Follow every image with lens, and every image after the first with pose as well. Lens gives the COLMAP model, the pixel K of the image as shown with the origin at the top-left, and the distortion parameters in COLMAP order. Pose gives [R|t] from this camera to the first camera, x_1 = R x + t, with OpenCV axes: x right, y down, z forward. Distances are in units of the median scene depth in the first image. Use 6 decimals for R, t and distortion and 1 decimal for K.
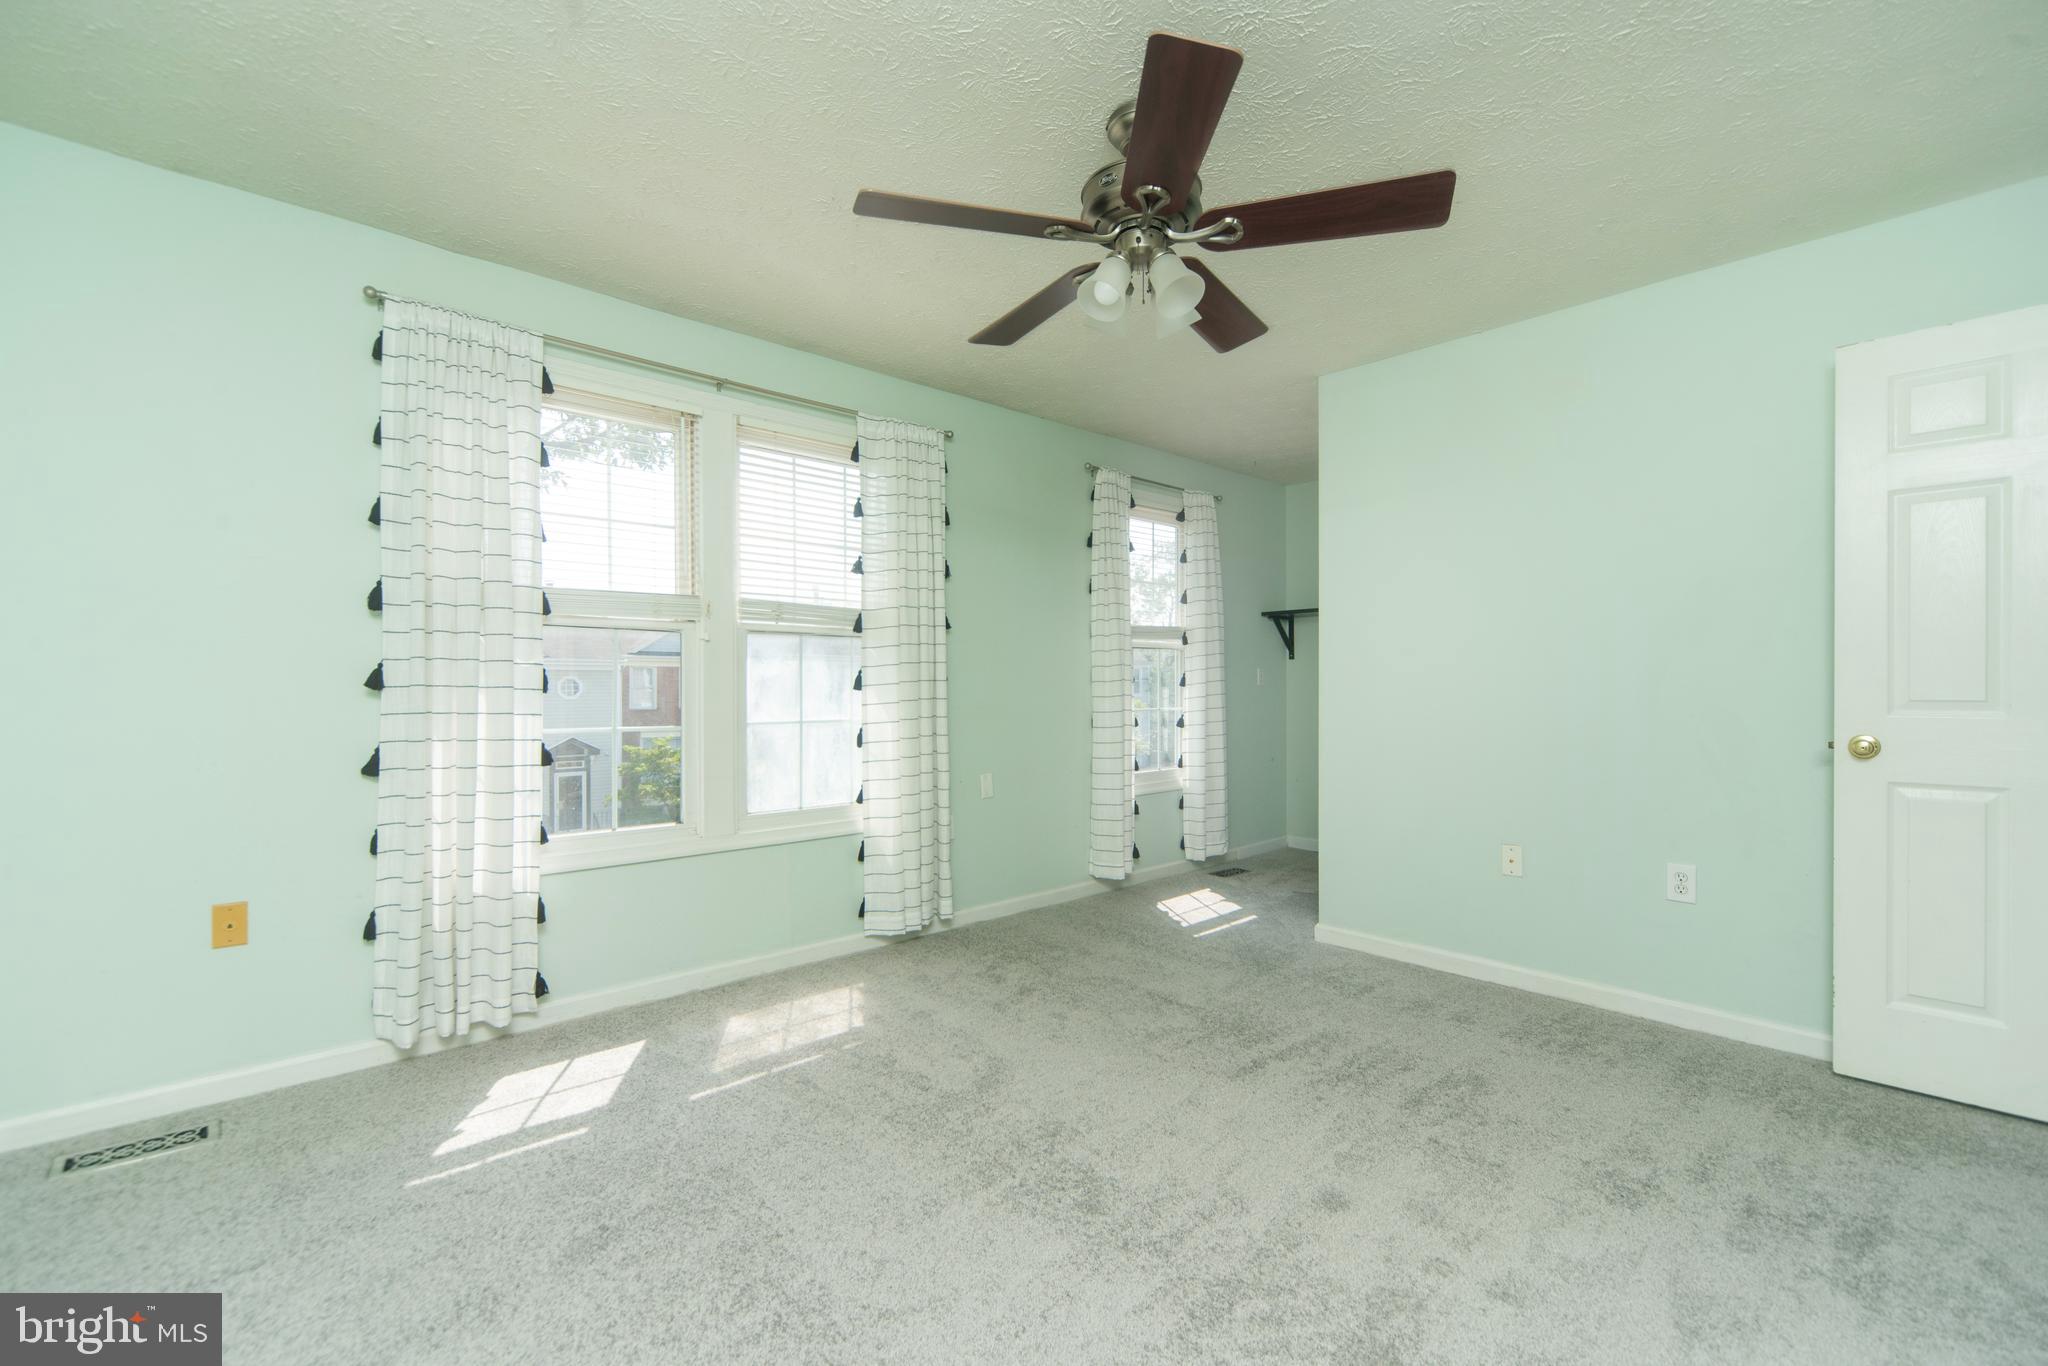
lens RADIAL K [[905.1, 0, 1013.3], [0, 905.1, 693.6], [0, 0, 1]] dist [-0.006677, 0.000677]
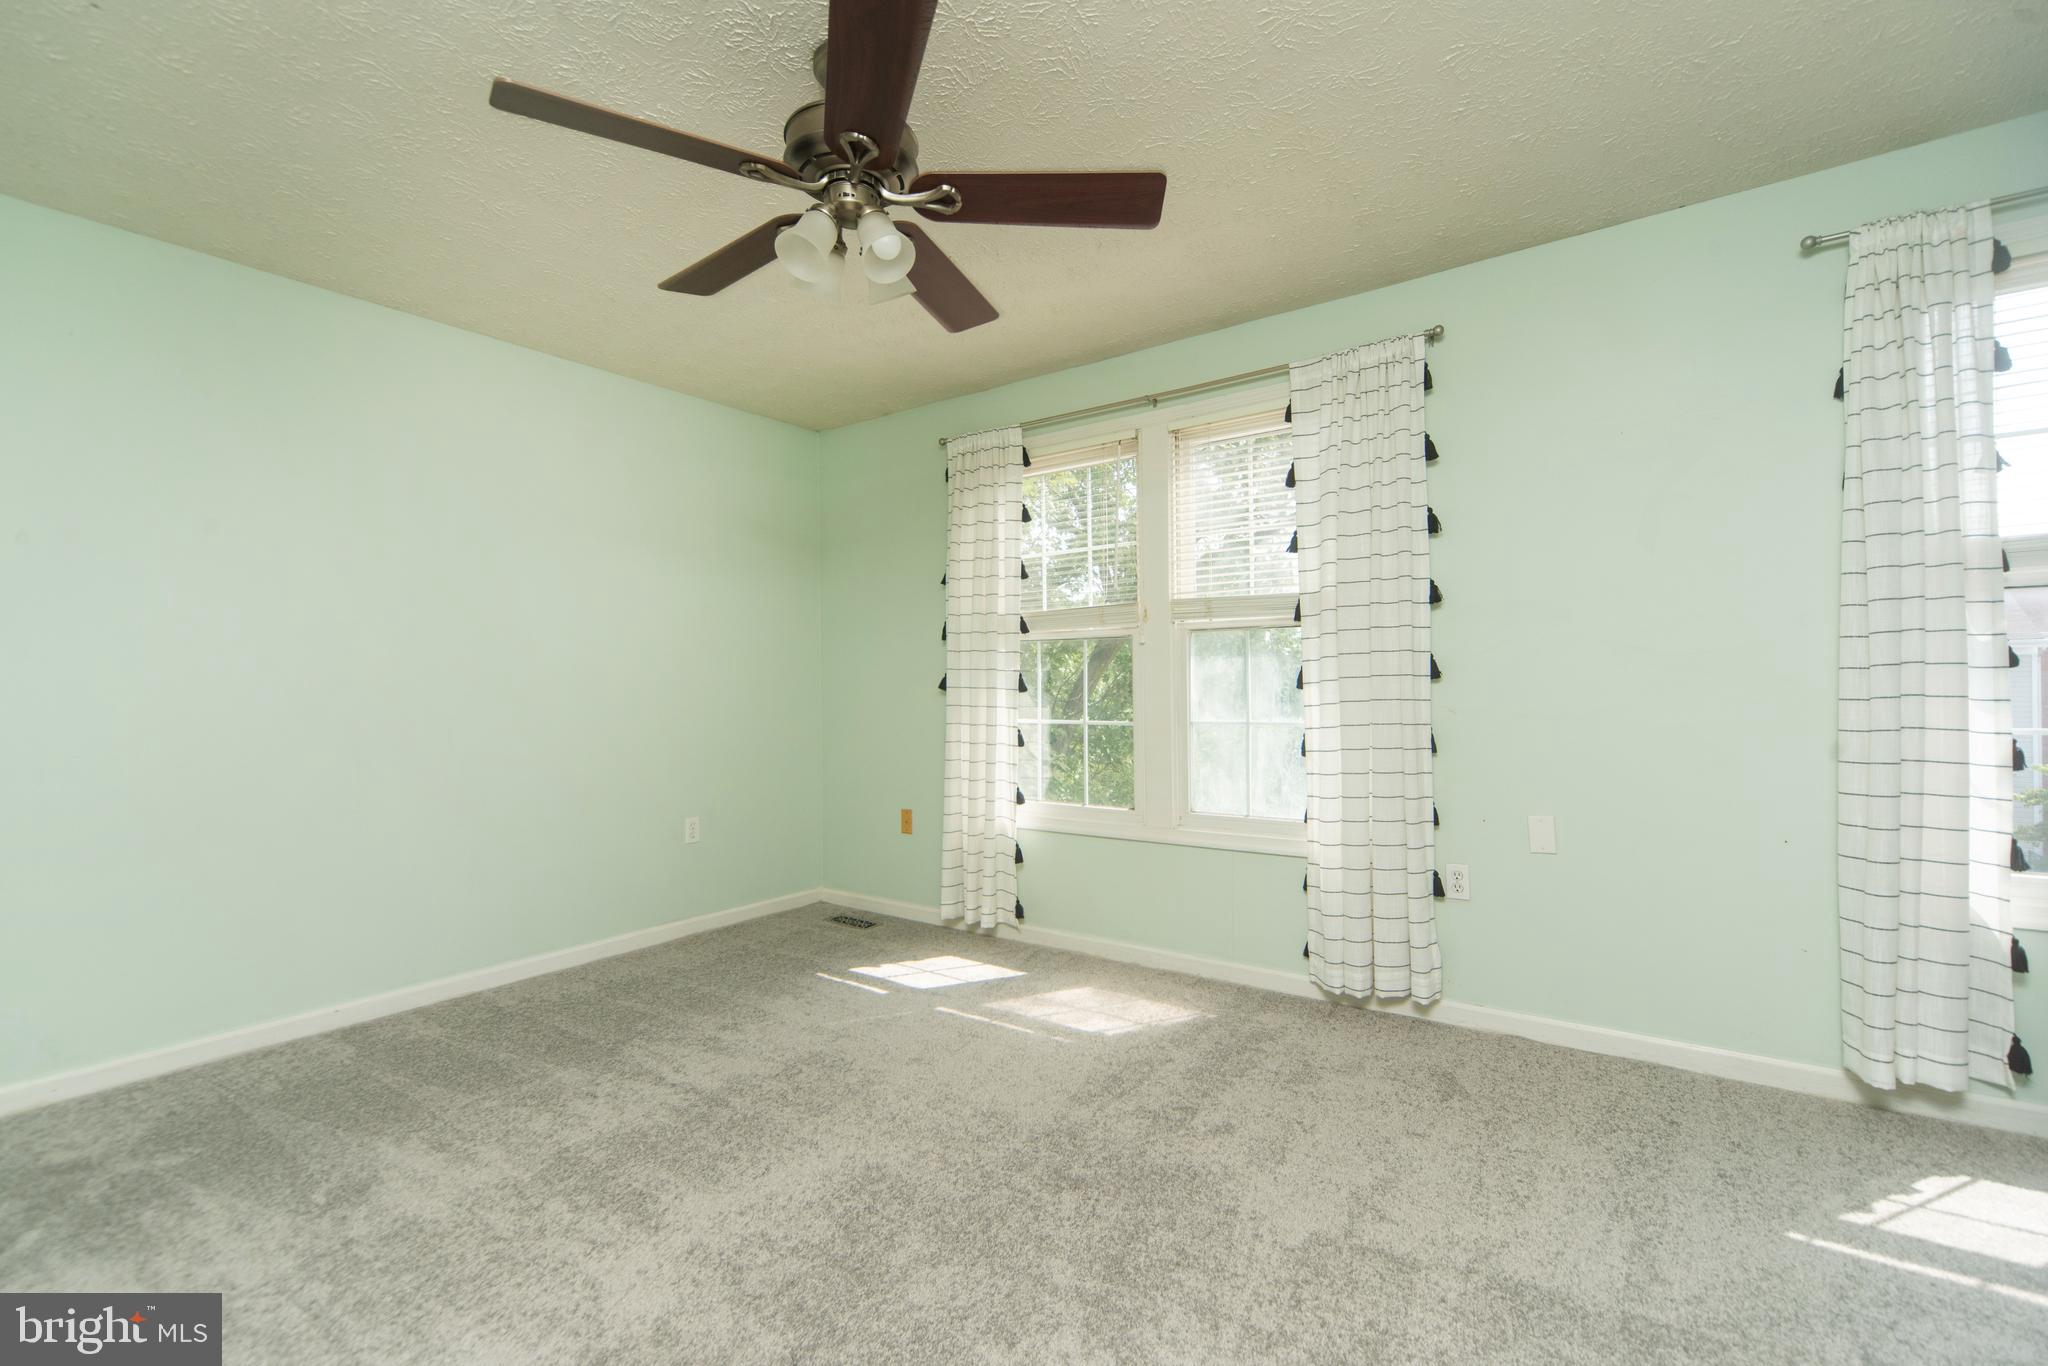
lens RADIAL K [[905.1, 0, 1002.5], [0, 905.1, 682.8], [0, 0, 1]] dist [-0.006677, 0.000677]
pose [[0.172759, -0.002016, -0.984962, 0.679631], [0.005983, 0.999982, -0.000998, -0.011031], [0.984946, -0.005721, 0.172768, 0.633609]]
